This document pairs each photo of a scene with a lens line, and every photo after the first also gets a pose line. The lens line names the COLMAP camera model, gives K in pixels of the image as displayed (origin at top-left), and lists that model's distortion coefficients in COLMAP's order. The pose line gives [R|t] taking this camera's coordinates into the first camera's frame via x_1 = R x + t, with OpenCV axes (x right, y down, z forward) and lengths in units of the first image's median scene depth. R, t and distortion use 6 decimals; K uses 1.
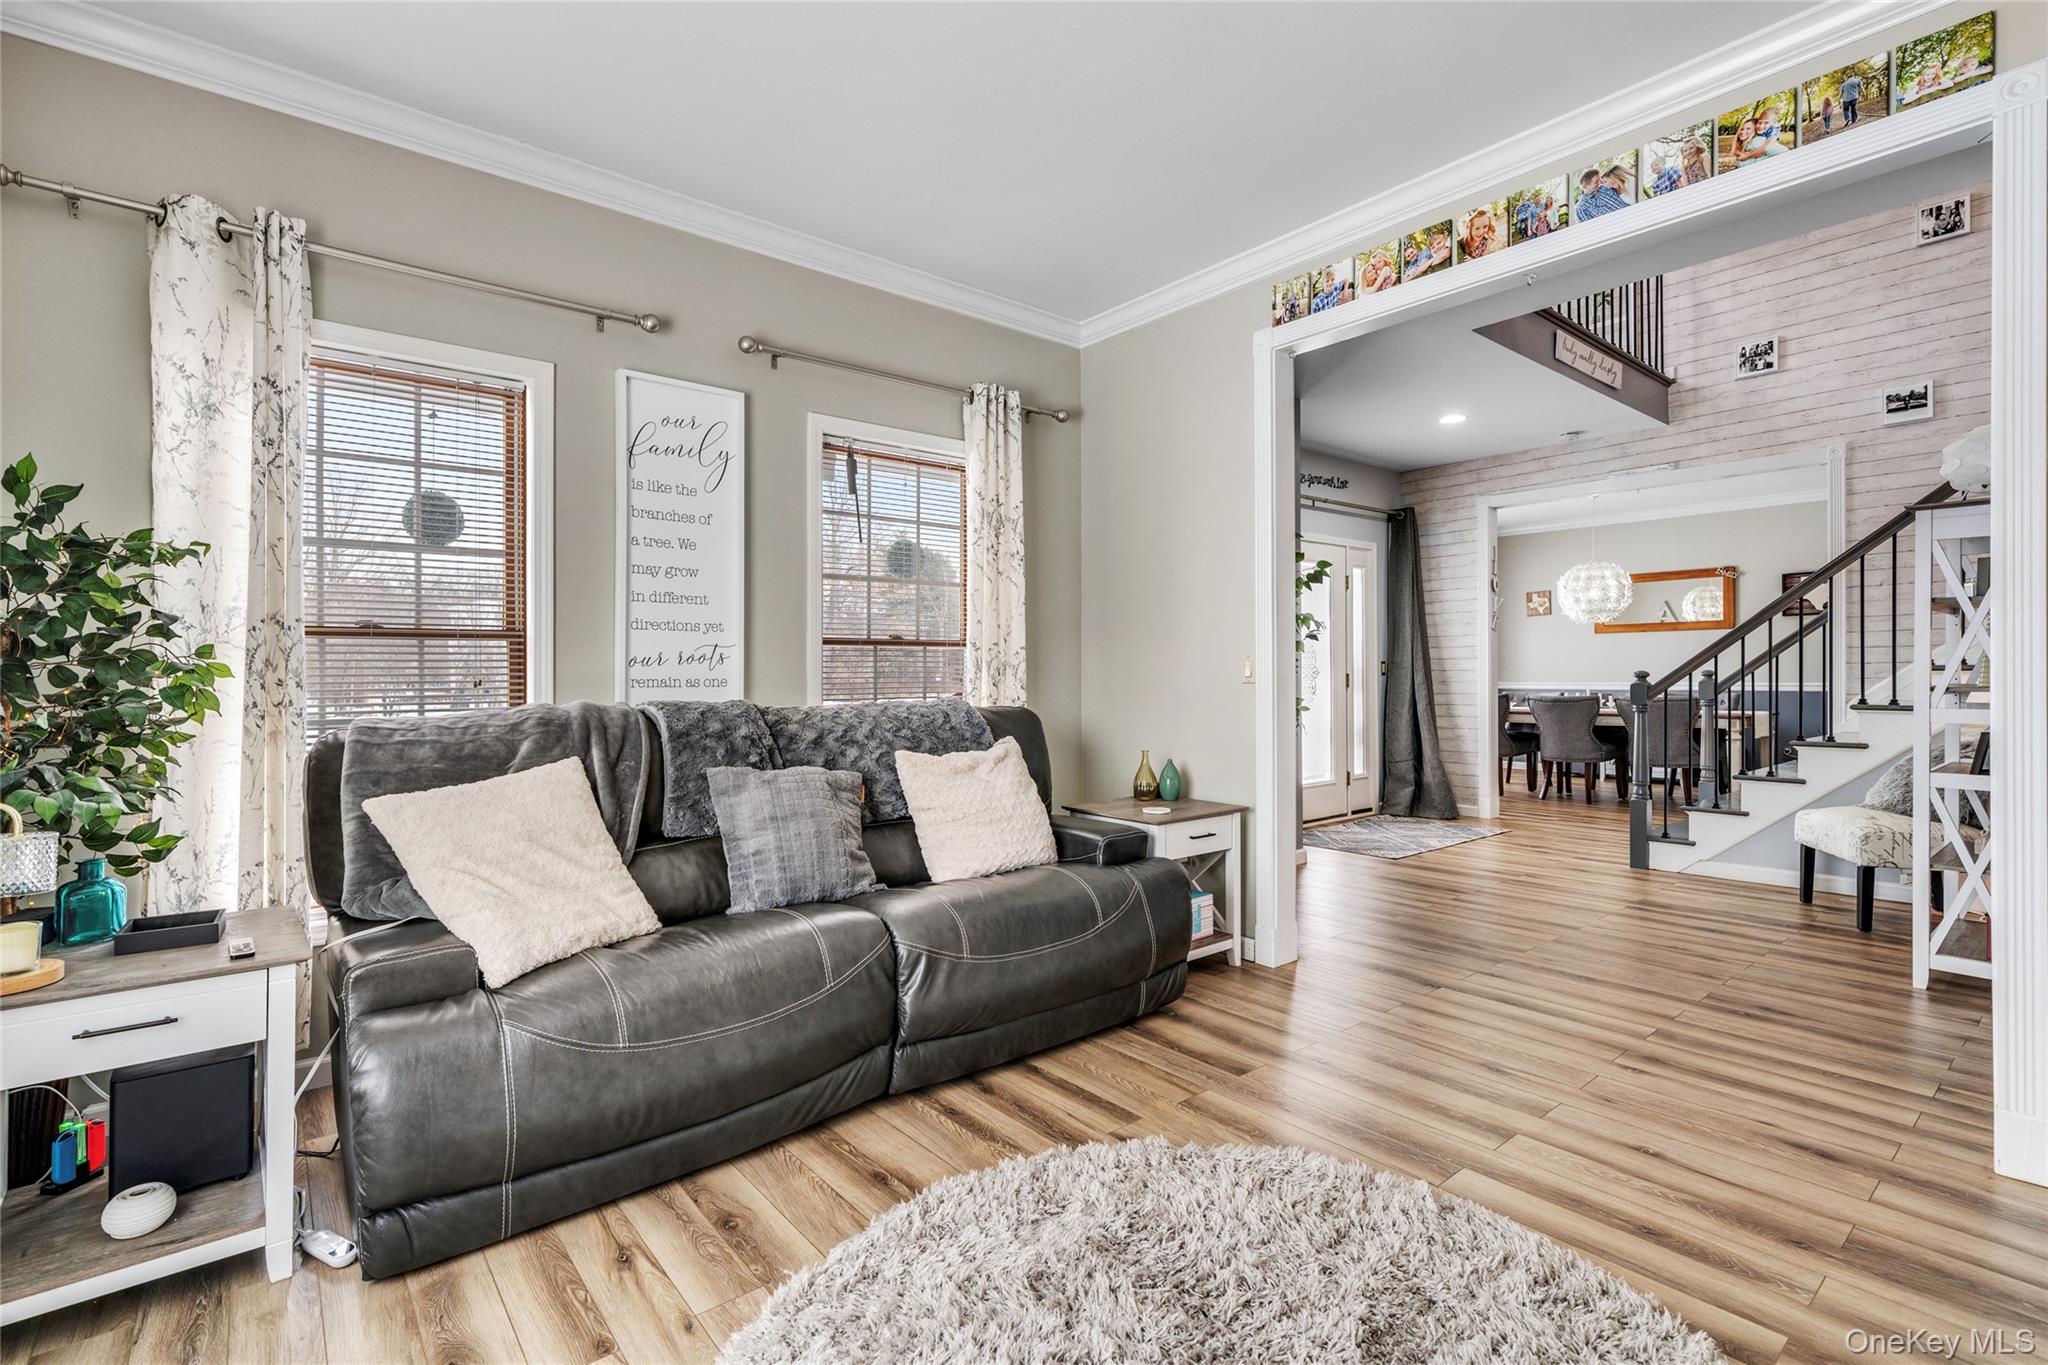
lens RADIAL K [[943.7, 0, 1017.3], [0, 943.7, 680.0], [0, 0, 1]] dist [0.000096, 0.000537]
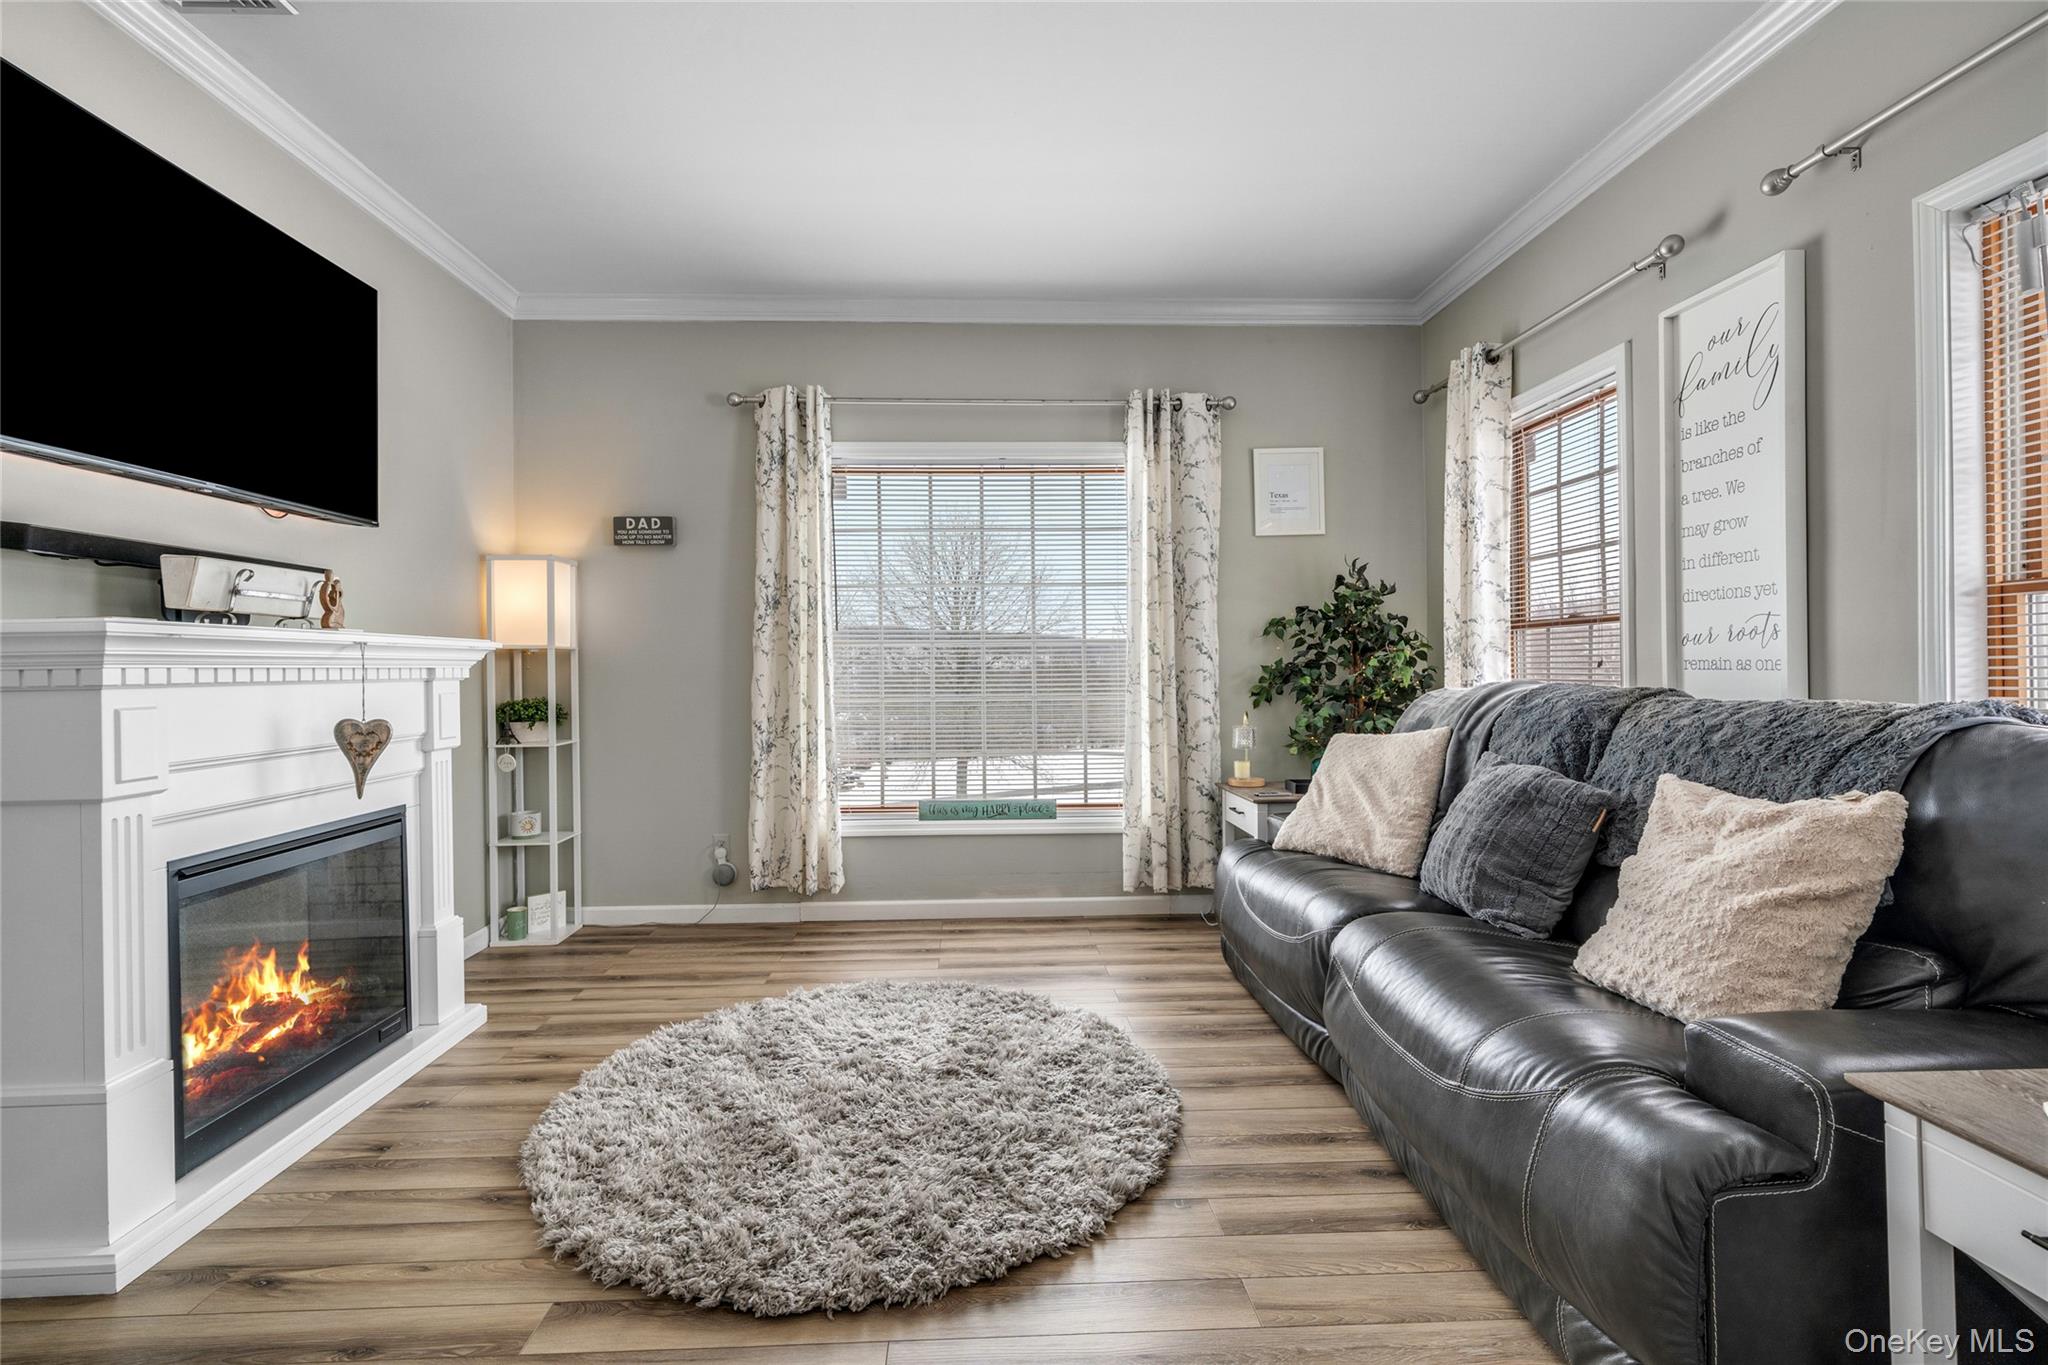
lens RADIAL K [[943.7, 0, 1020.1], [0, 943.7, 668.4], [0, 0, 1]] dist [0.000096, 0.000537]
pose [[-0.603692, 0.014847, -0.797080, 0.708696], [0.011991, 0.999883, 0.009543, -0.009532], [0.797128, -0.003796, -0.603799, 1.123521]]
